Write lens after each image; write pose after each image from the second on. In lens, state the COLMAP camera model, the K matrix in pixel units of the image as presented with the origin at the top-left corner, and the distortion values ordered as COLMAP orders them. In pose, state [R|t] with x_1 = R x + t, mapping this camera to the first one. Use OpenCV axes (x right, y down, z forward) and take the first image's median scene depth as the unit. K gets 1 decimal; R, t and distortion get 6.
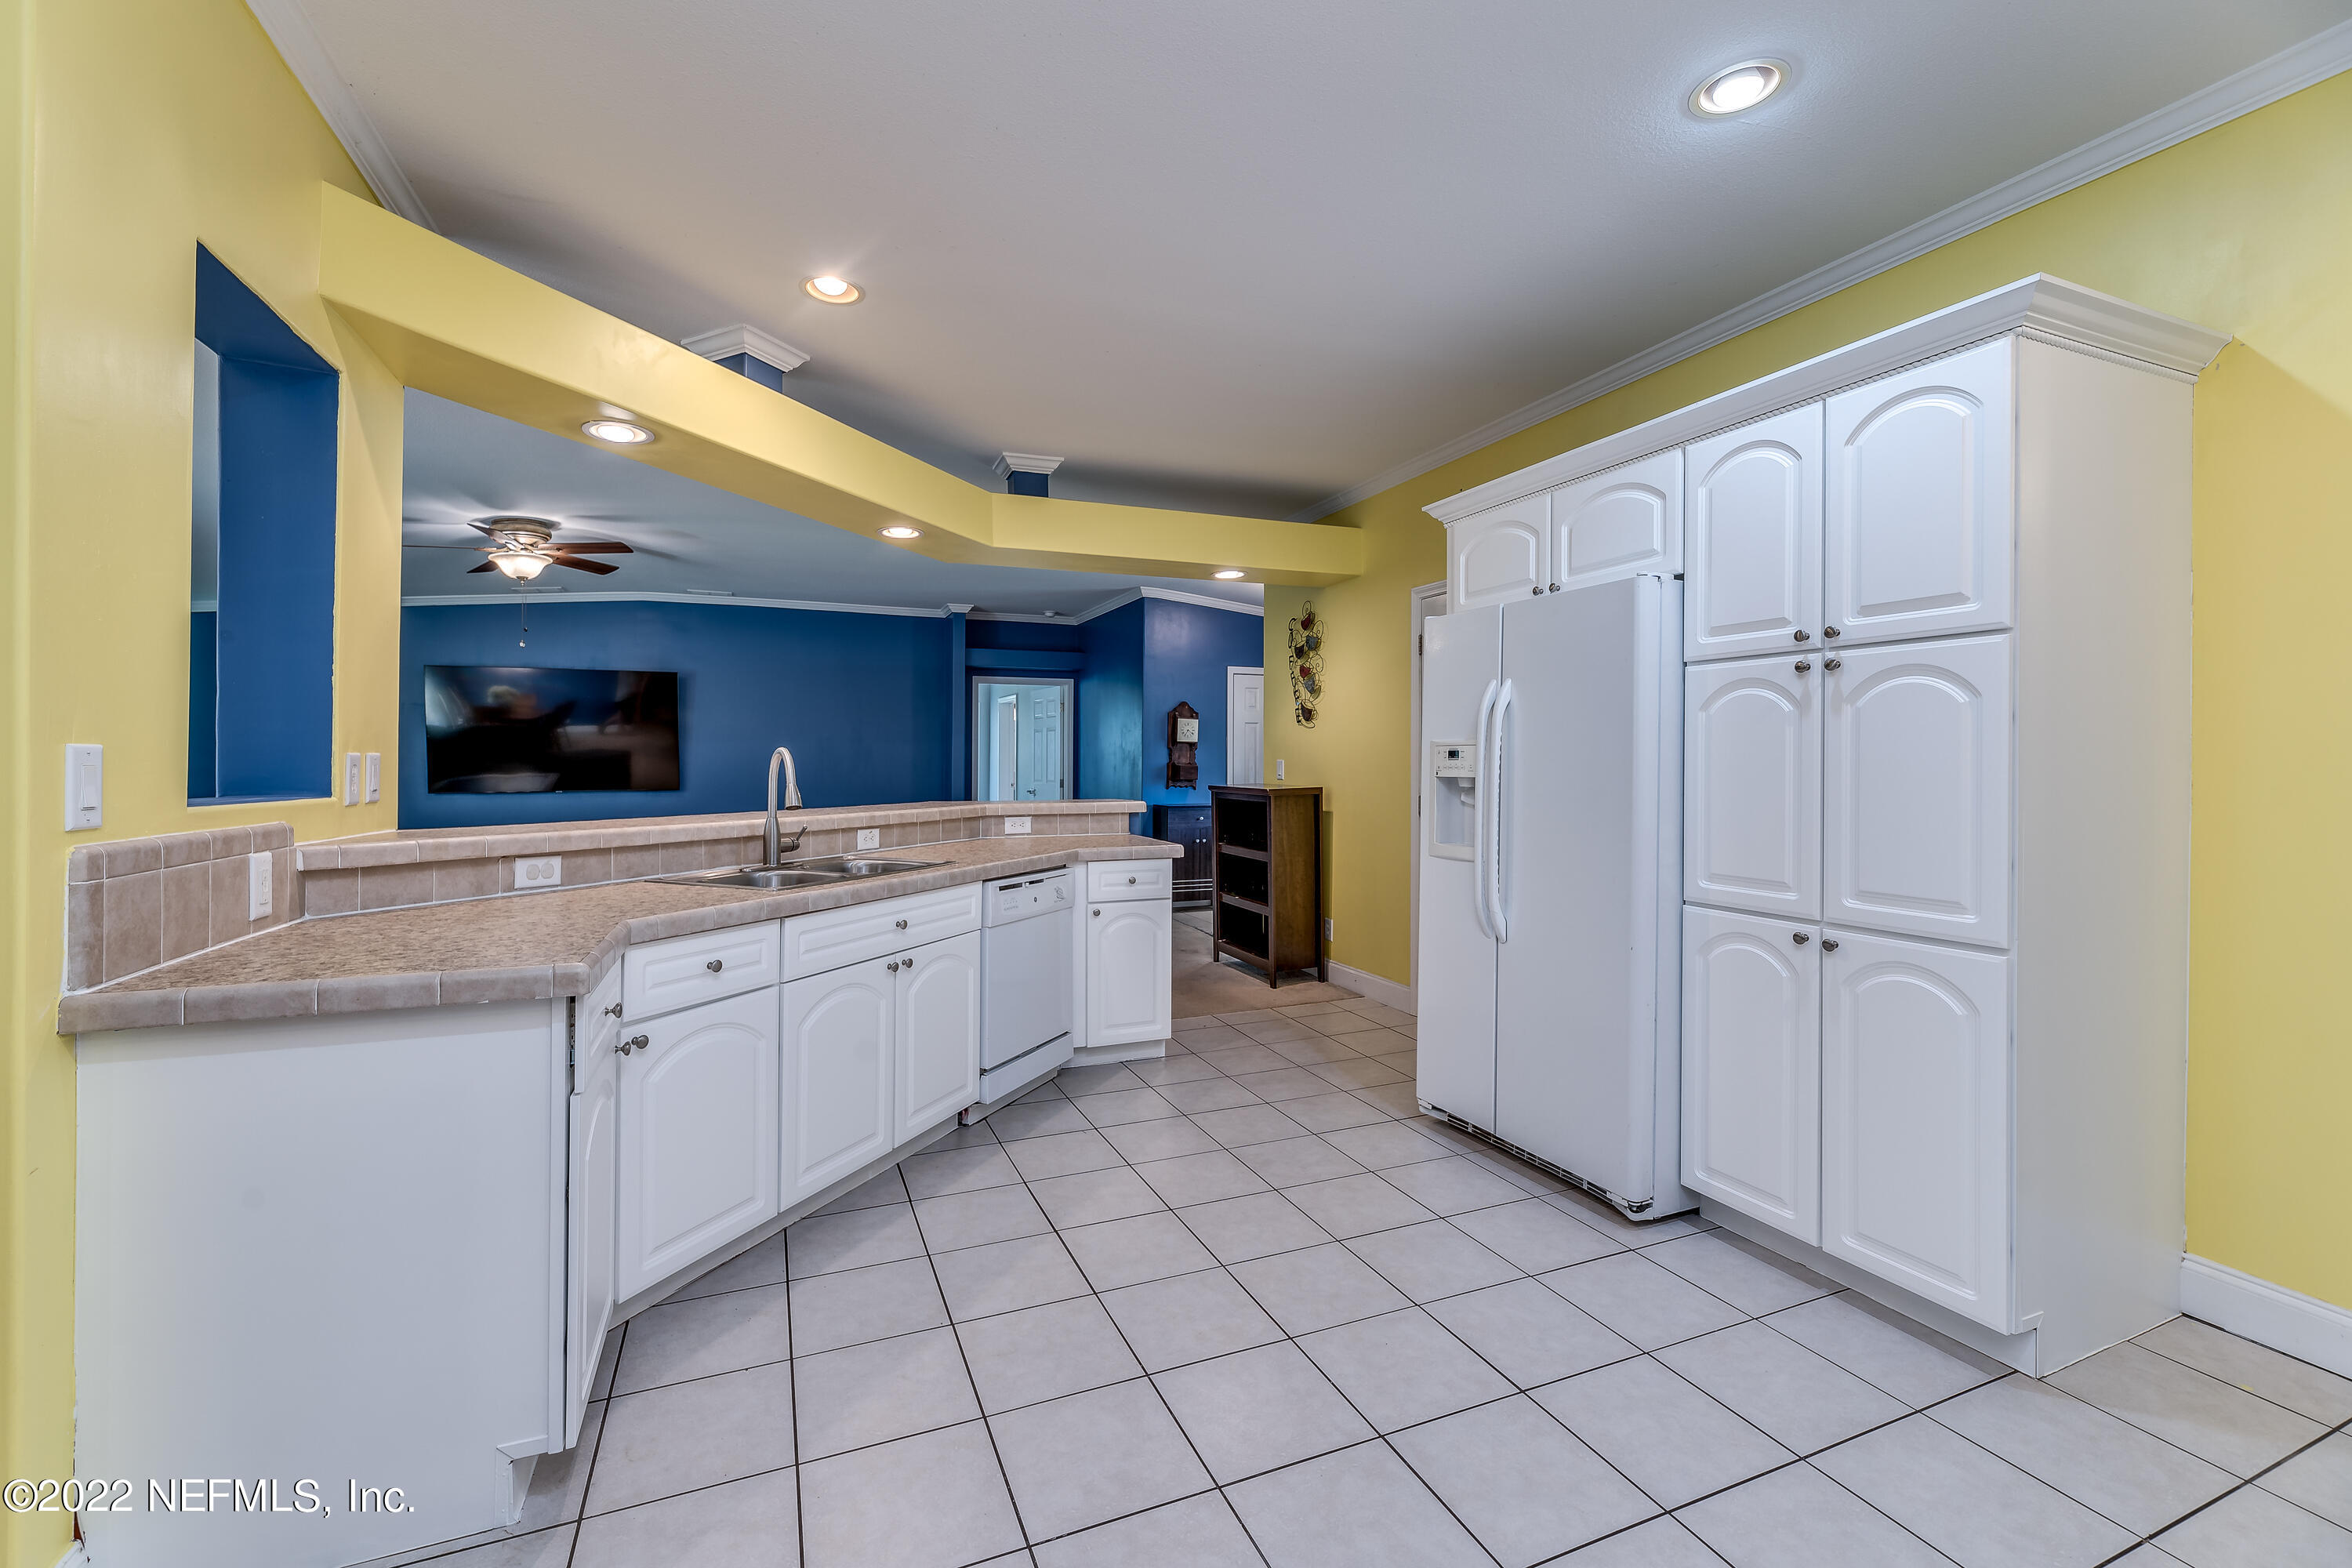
lens RADIAL K [[971.1, 0, 1177.2], [0, 971.1, 761.6], [0, 0, 1]] dist [-0.007051, 0.001338]
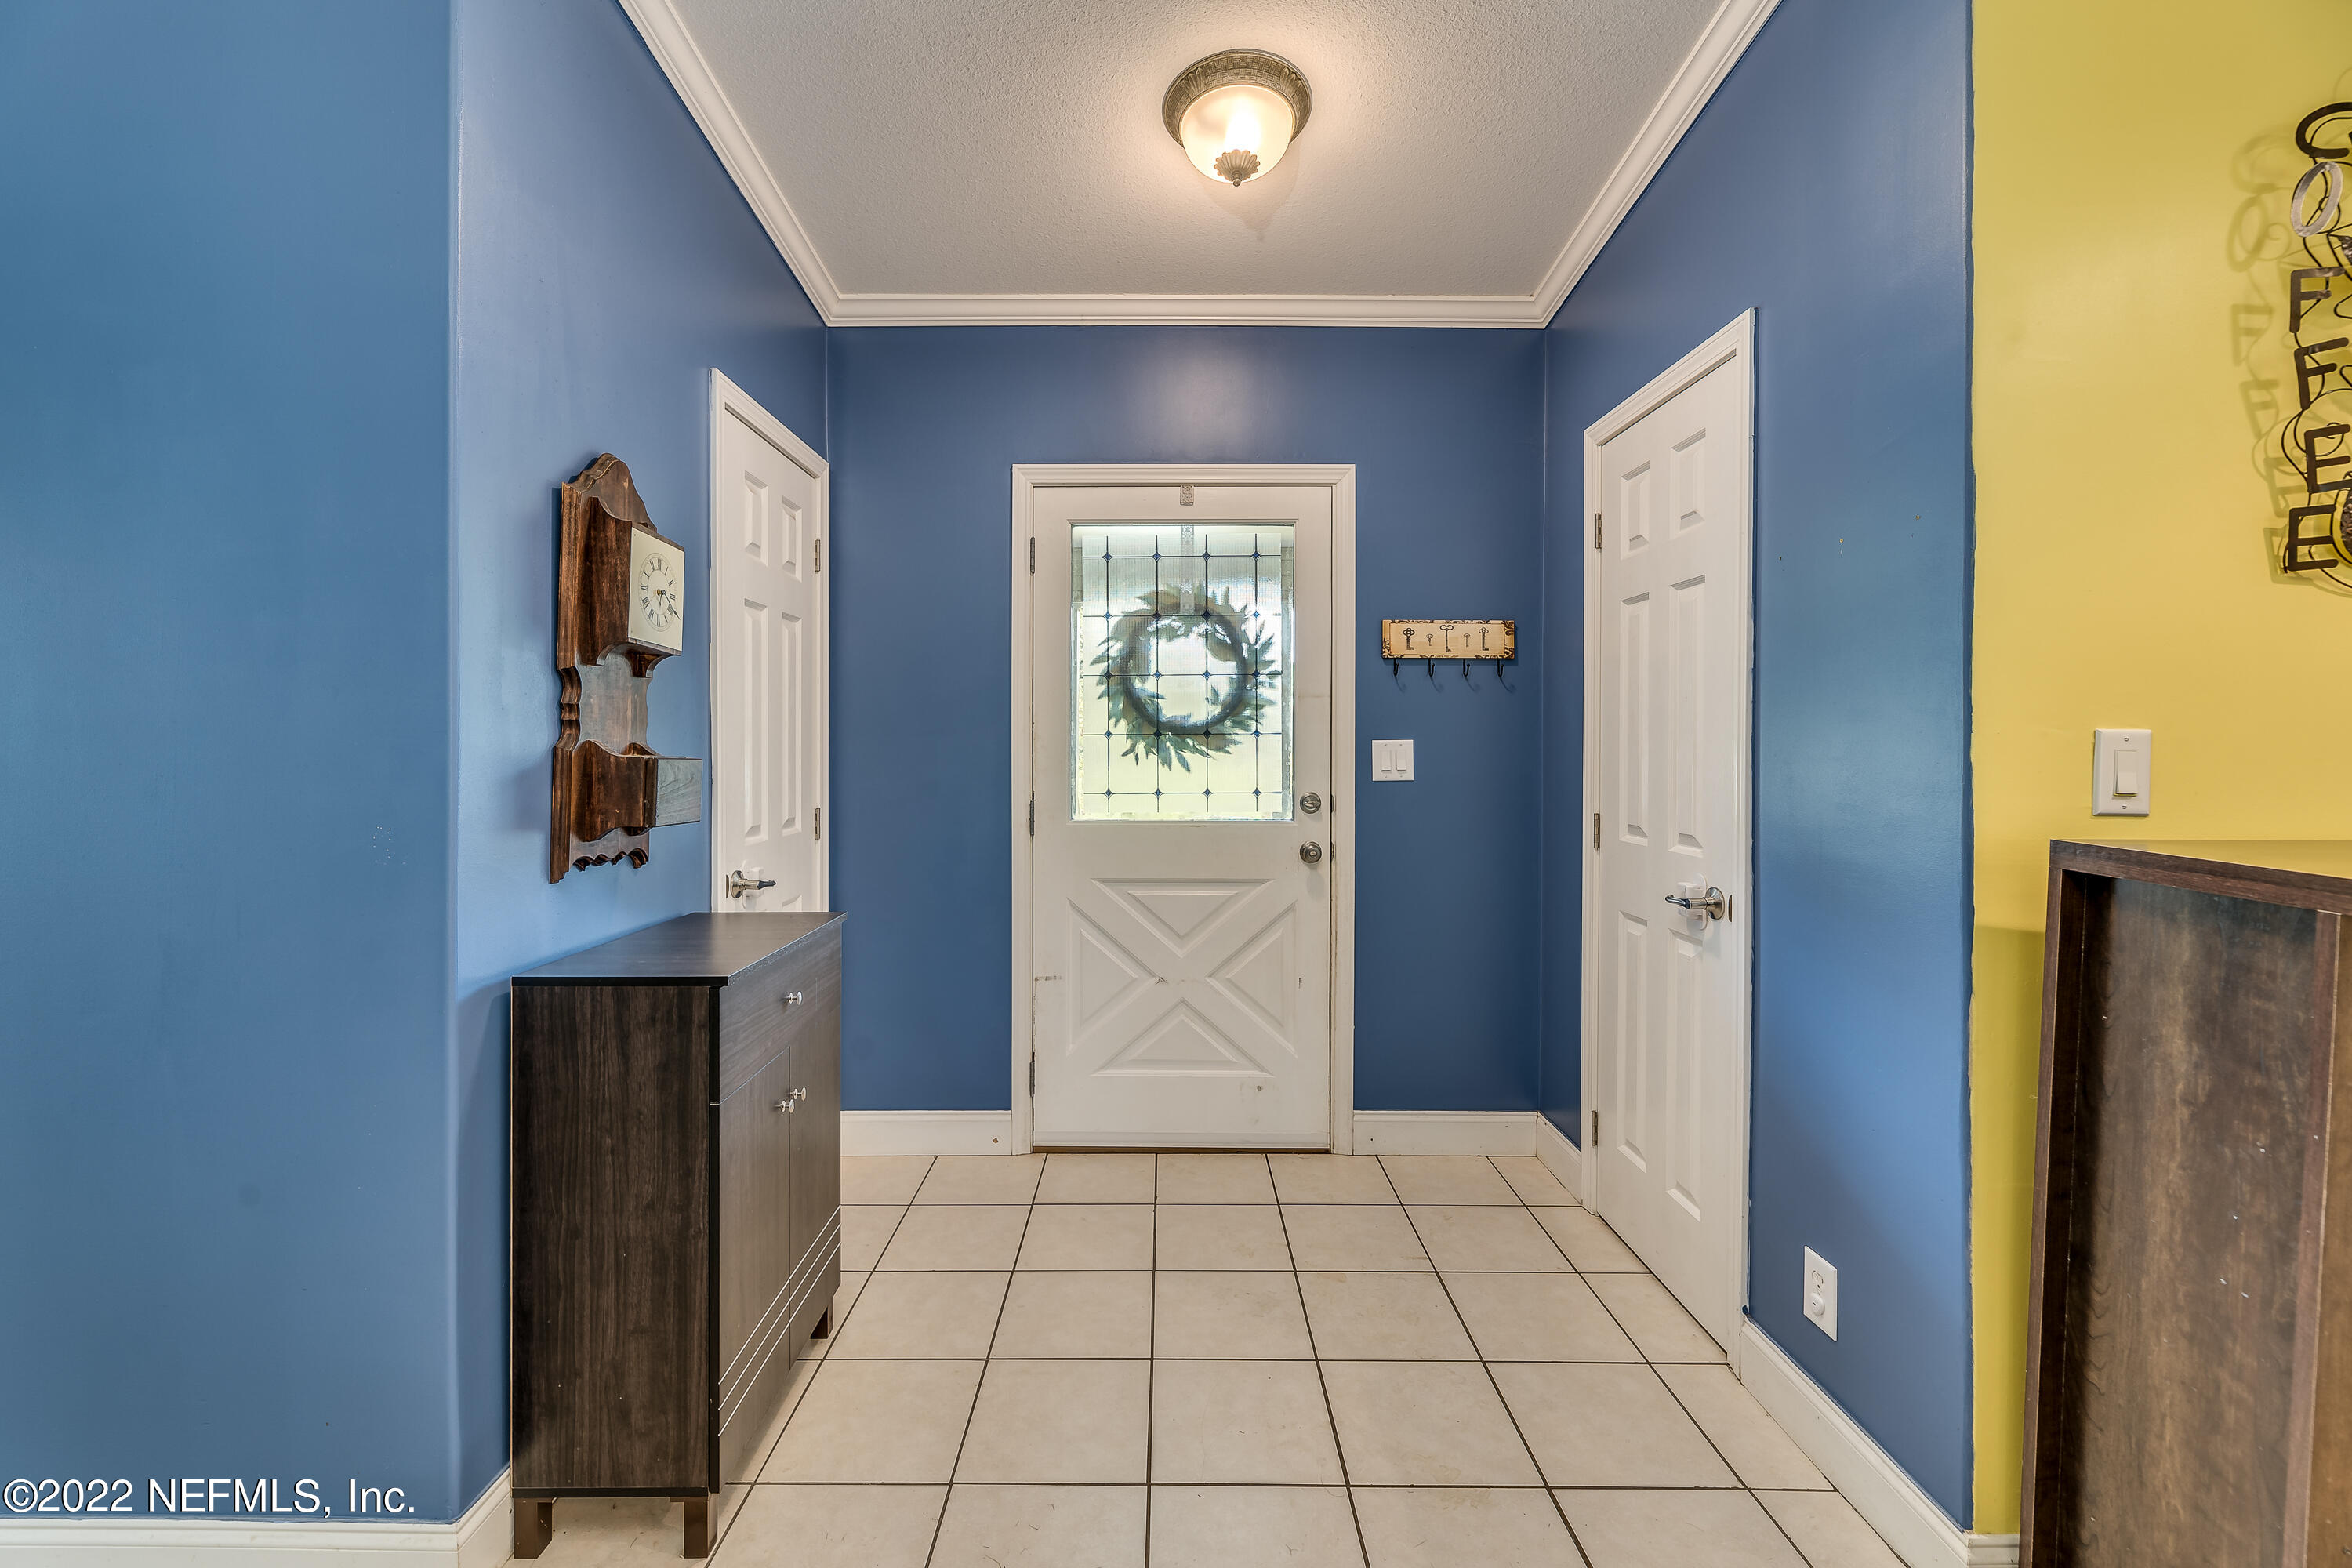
lens RADIAL K [[971.1, 0, 1154.9], [0, 971.1, 758.2], [0, 0, 1]] dist [-0.007051, 0.001338]
pose [[0.396941, -0.011016, 0.917778, -0.371633], [0.001748, 0.999935, 0.011247, 0.004686], [-0.917842, -0.002860, 0.396935, 2.124773]]
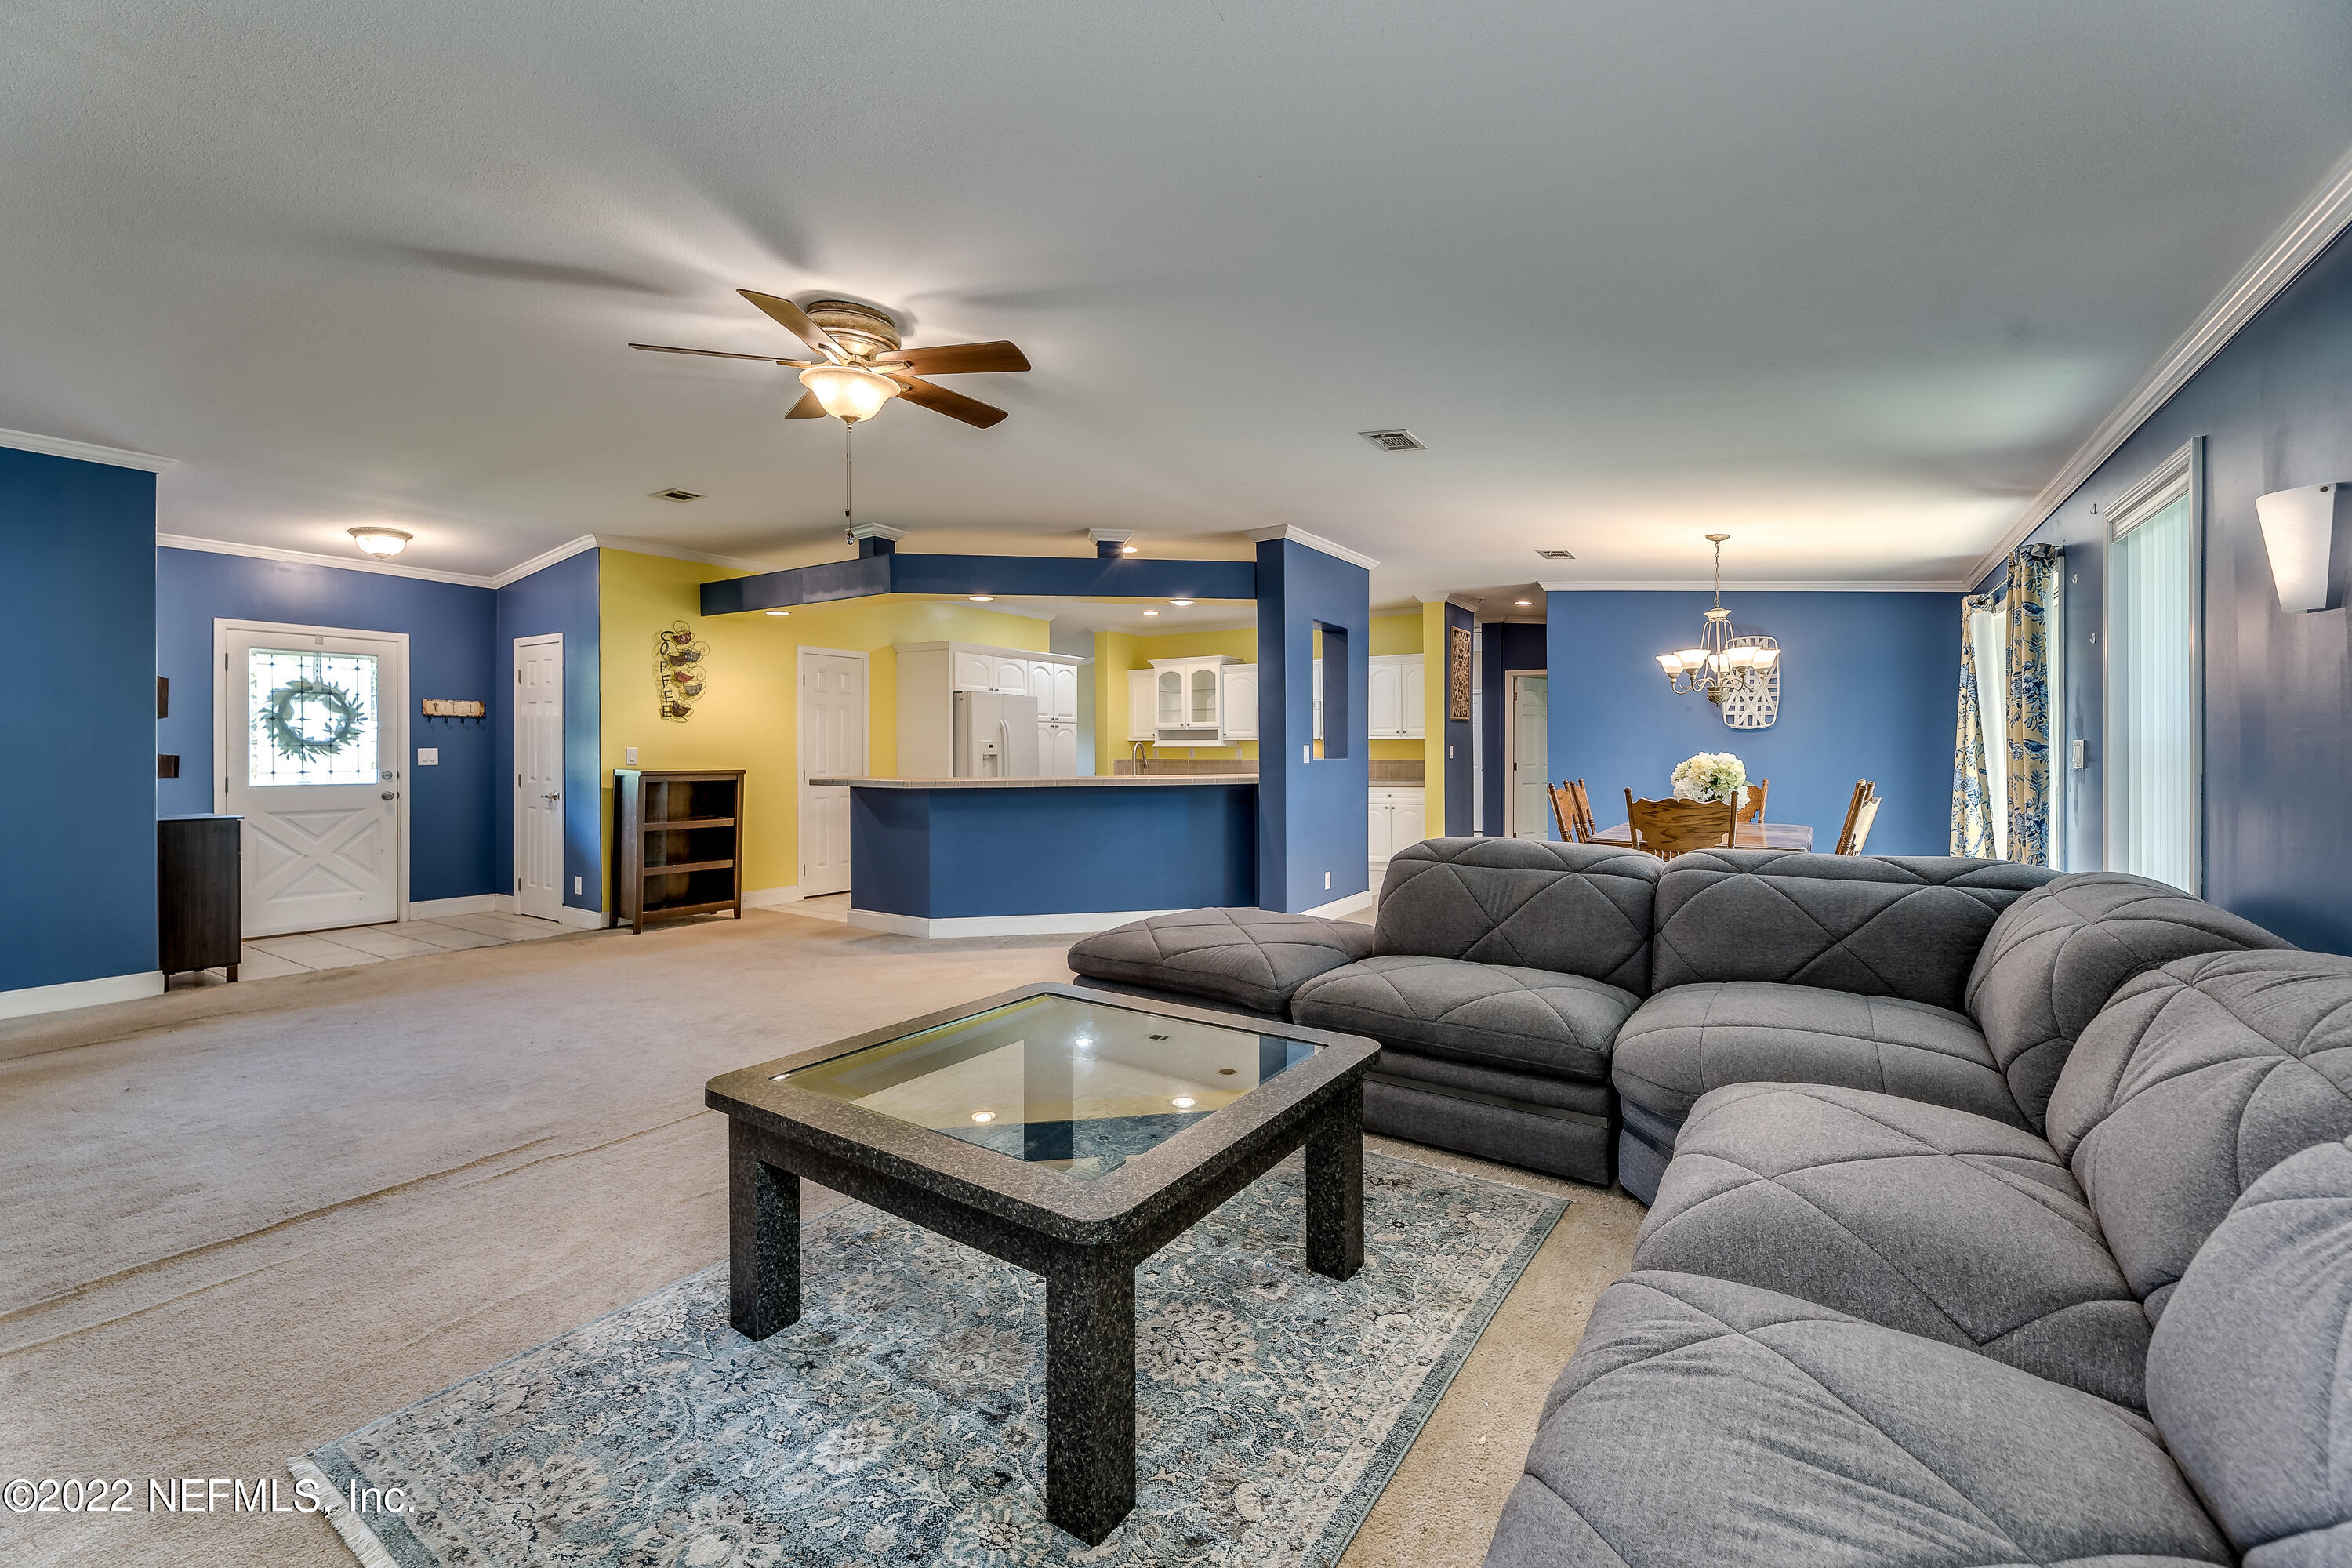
lens RADIAL K [[971.1, 0, 1183.2], [0, 971.1, 754.0], [0, 0, 1]] dist [-0.007051, 0.001338]
pose [[-0.563878, -0.004927, 0.825843, -2.275151], [0.000641, 0.999979, 0.006404, -0.002421], [-0.825858, 0.004140, -0.563863, 2.102235]]
